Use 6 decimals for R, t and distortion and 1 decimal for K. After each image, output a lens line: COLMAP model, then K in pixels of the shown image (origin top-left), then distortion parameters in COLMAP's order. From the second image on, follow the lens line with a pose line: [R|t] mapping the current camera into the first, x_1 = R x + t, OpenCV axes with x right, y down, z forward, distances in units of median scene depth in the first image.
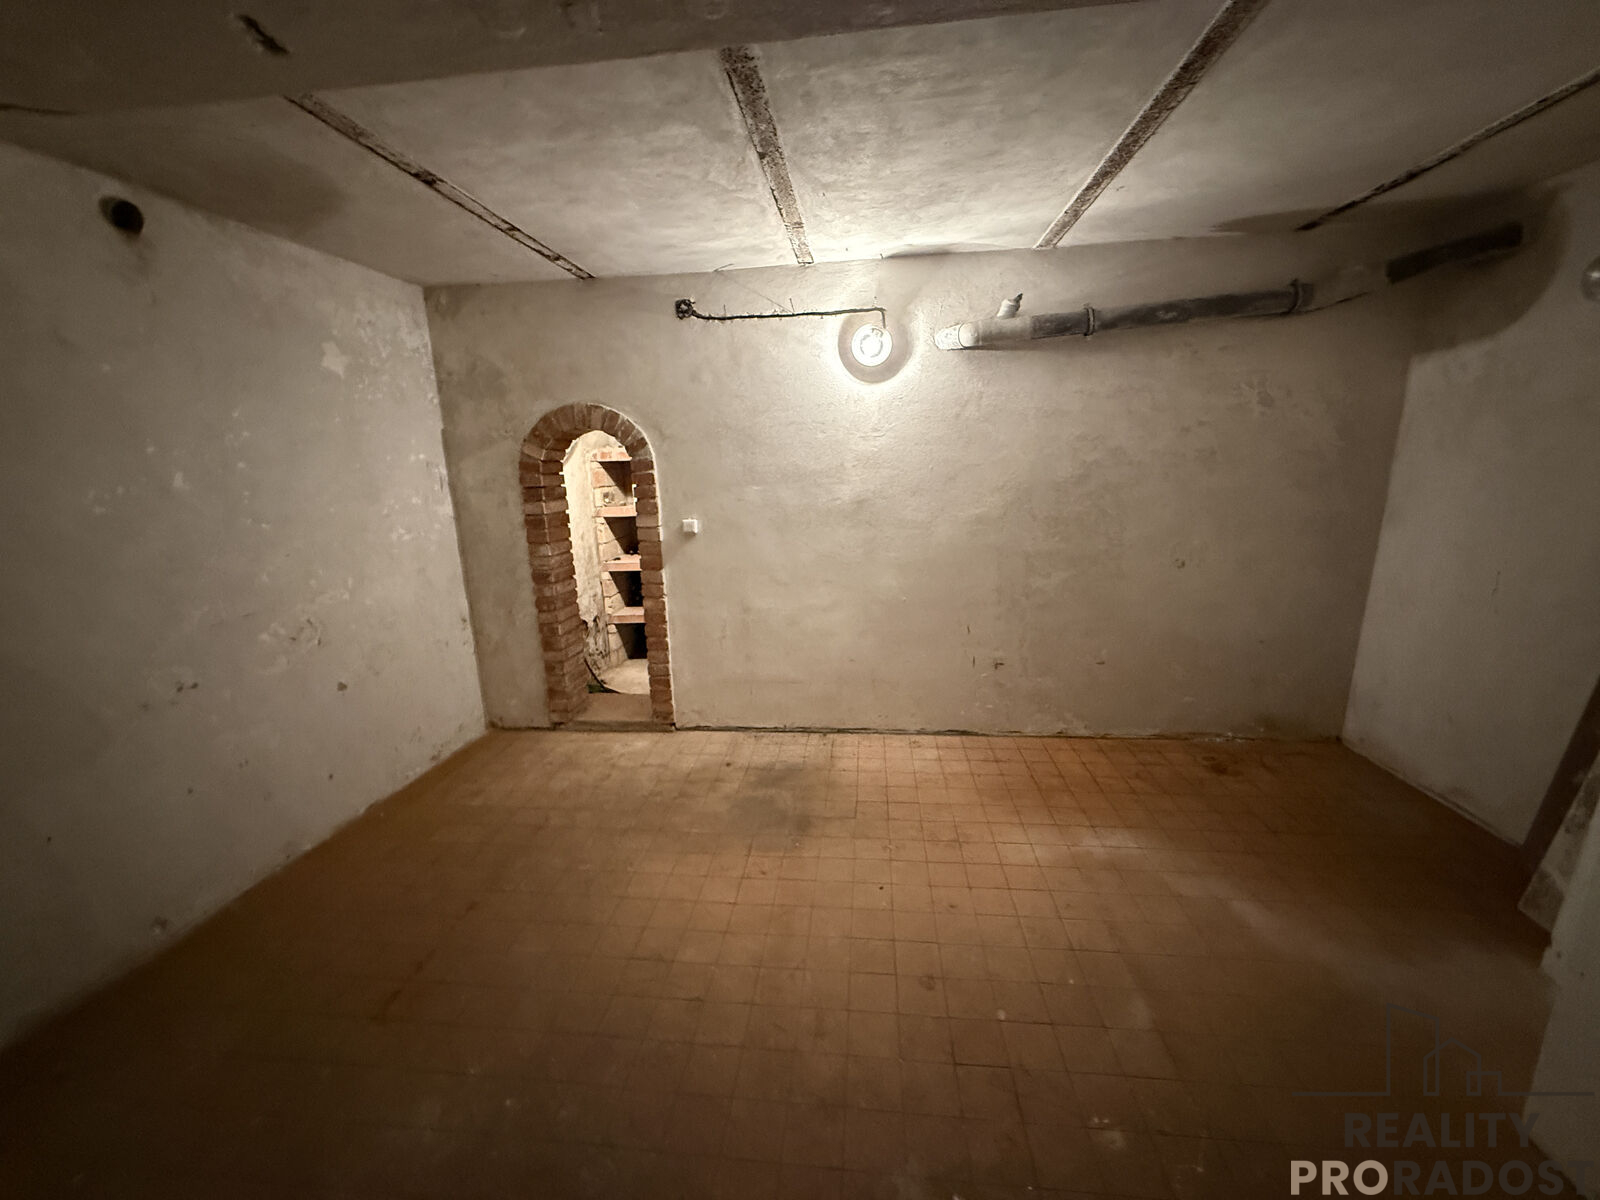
lens RADIAL K [[637.2, 0, 798.9], [0, 637.2, 601.9], [0, 0, 1]] dist [-0.000399, -0.000080]
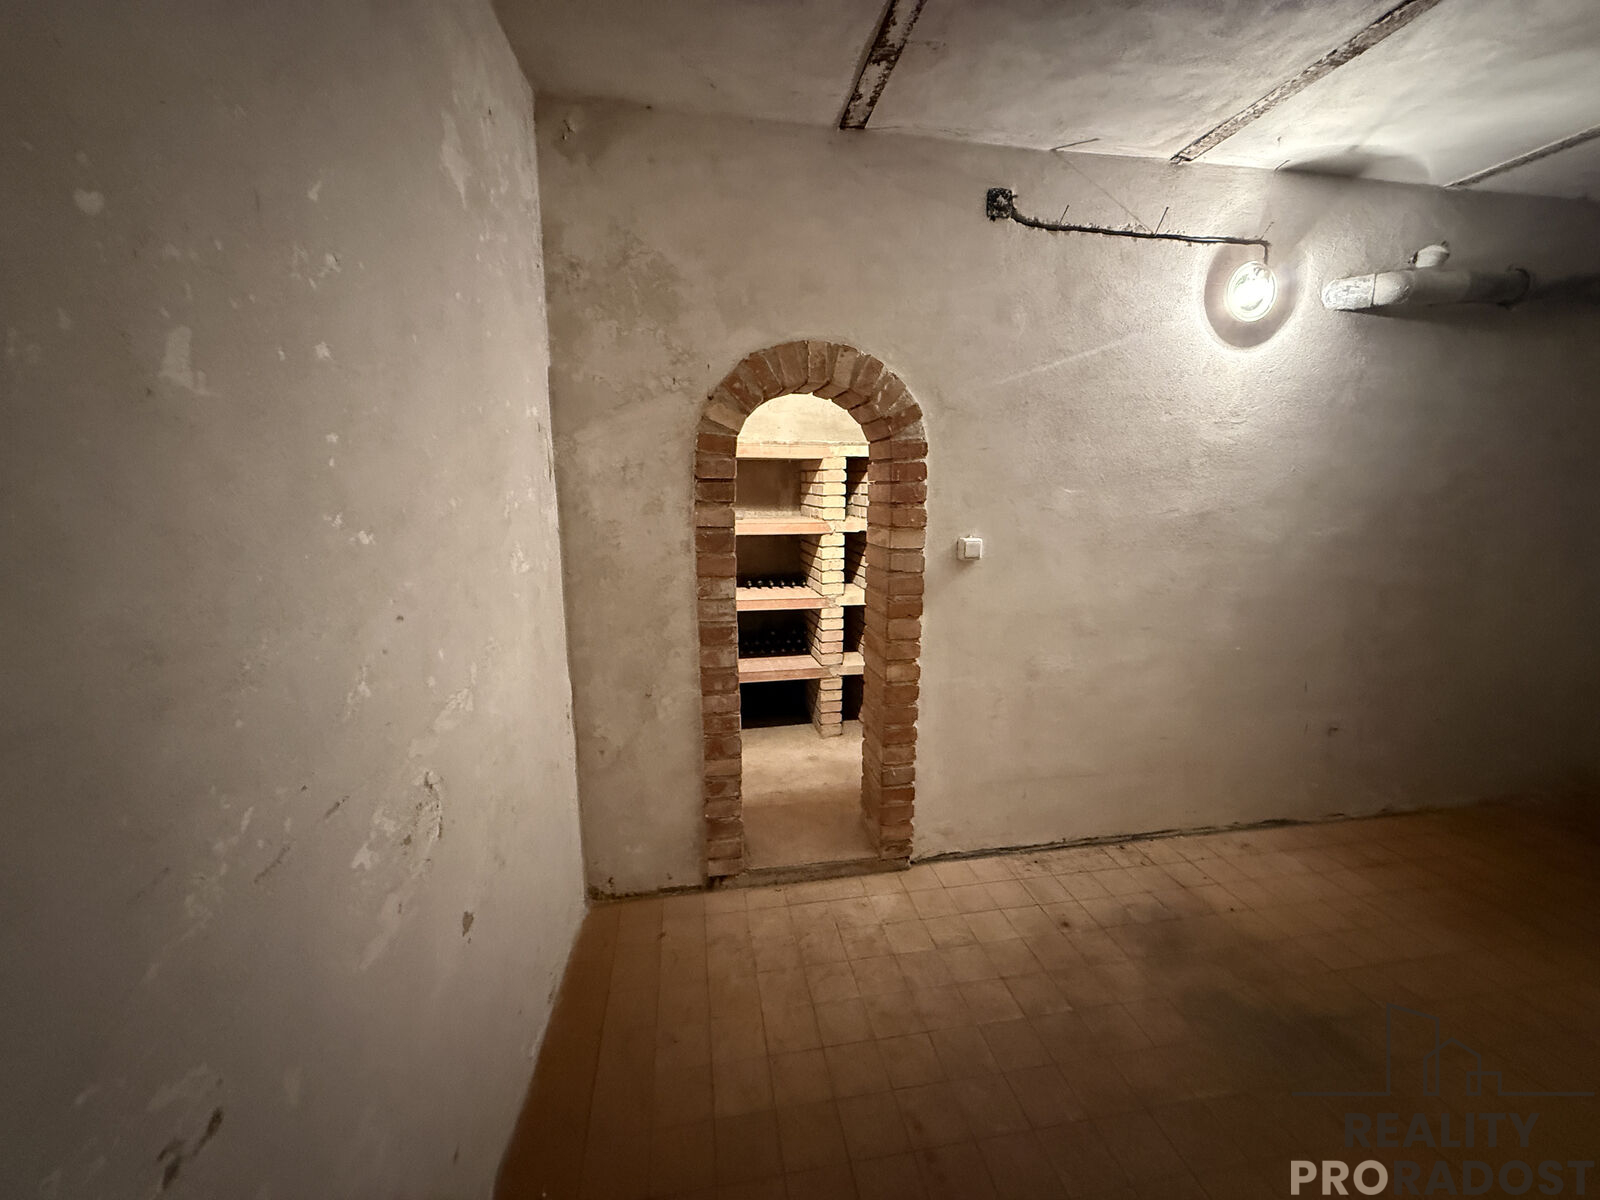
lens RADIAL K [[637.2, 0, 799.9], [0, 637.2, 602.7], [0, 0, 1]] dist [-0.000399, -0.000080]
pose [[0.960734, -0.018691, 0.276839, -0.531864], [0.030123, 0.998857, -0.037100, -0.047554], [-0.275830, 0.043983, 0.960200, 0.451539]]
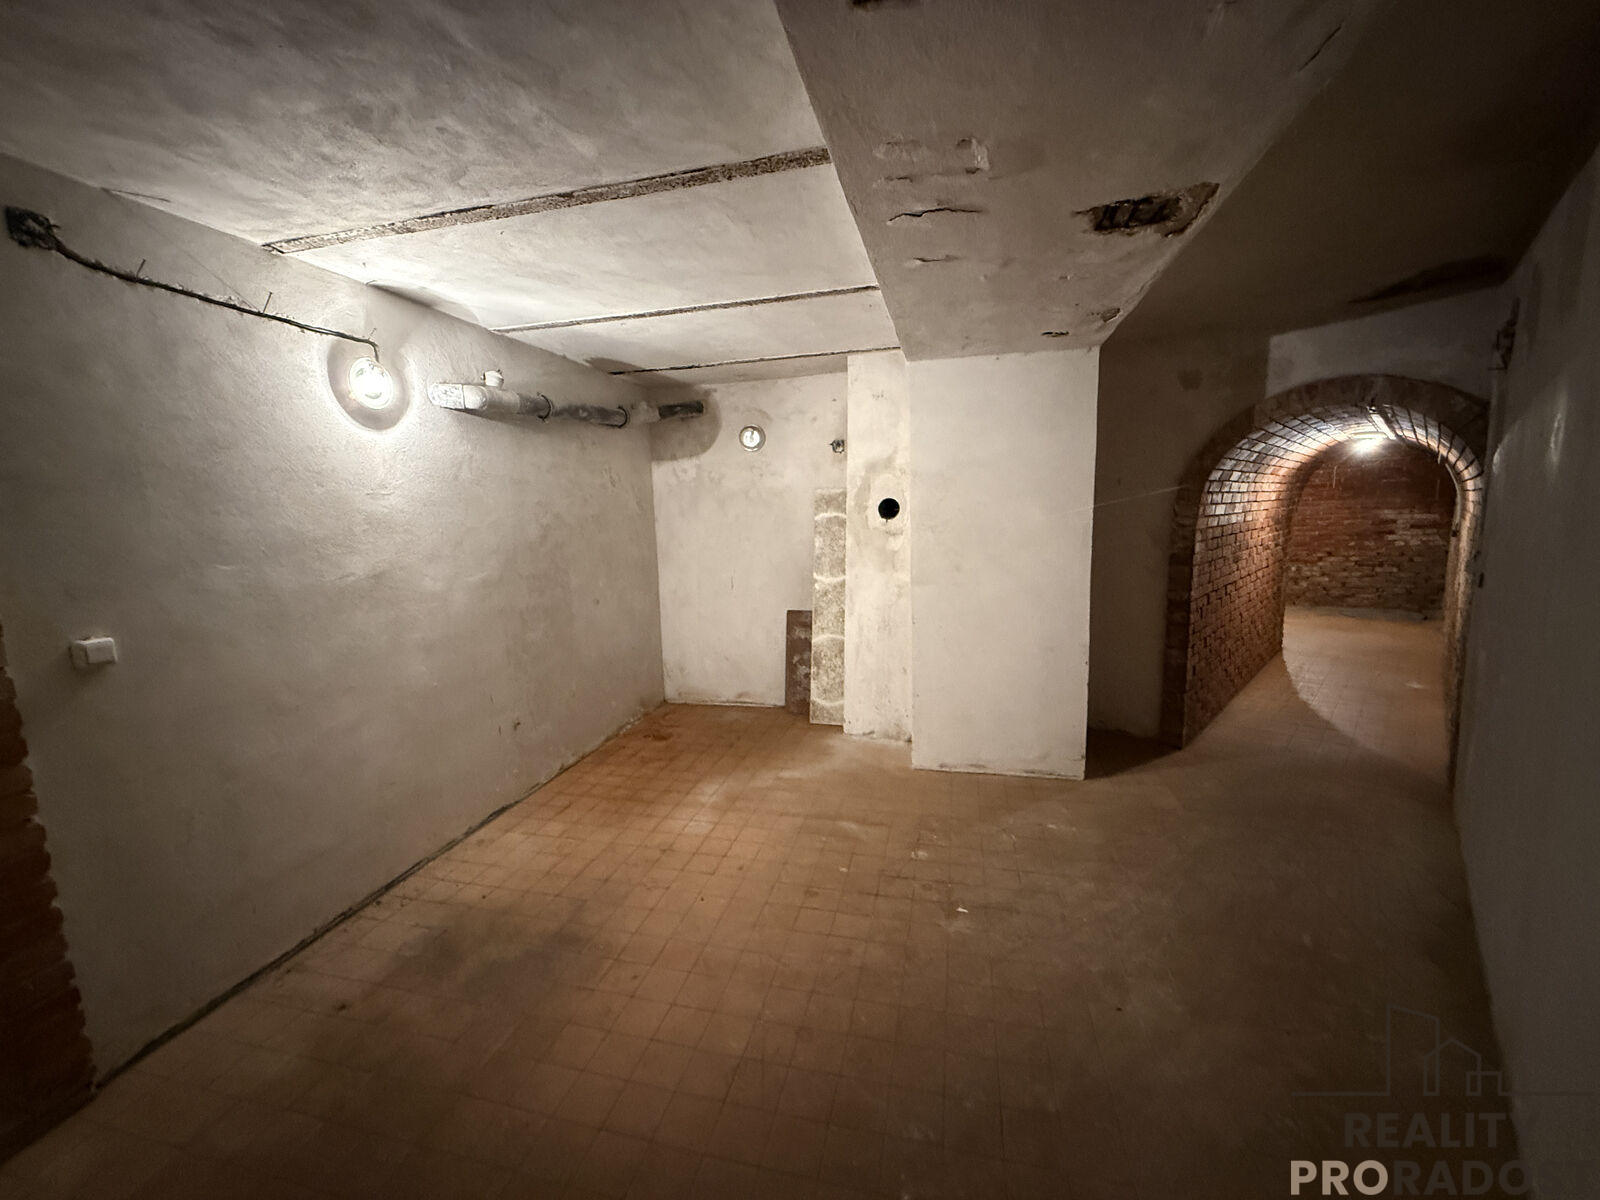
lens RADIAL K [[637.2, 0, 792.9], [0, 637.2, 602.9], [0, 0, 1]] dist [-0.000399, -0.000080]
pose [[0.141972, -0.119853, 0.982588, -0.604132], [0.247622, 0.965382, 0.081976, -0.063308], [-0.958398, 0.231672, 0.166735, 0.391367]]
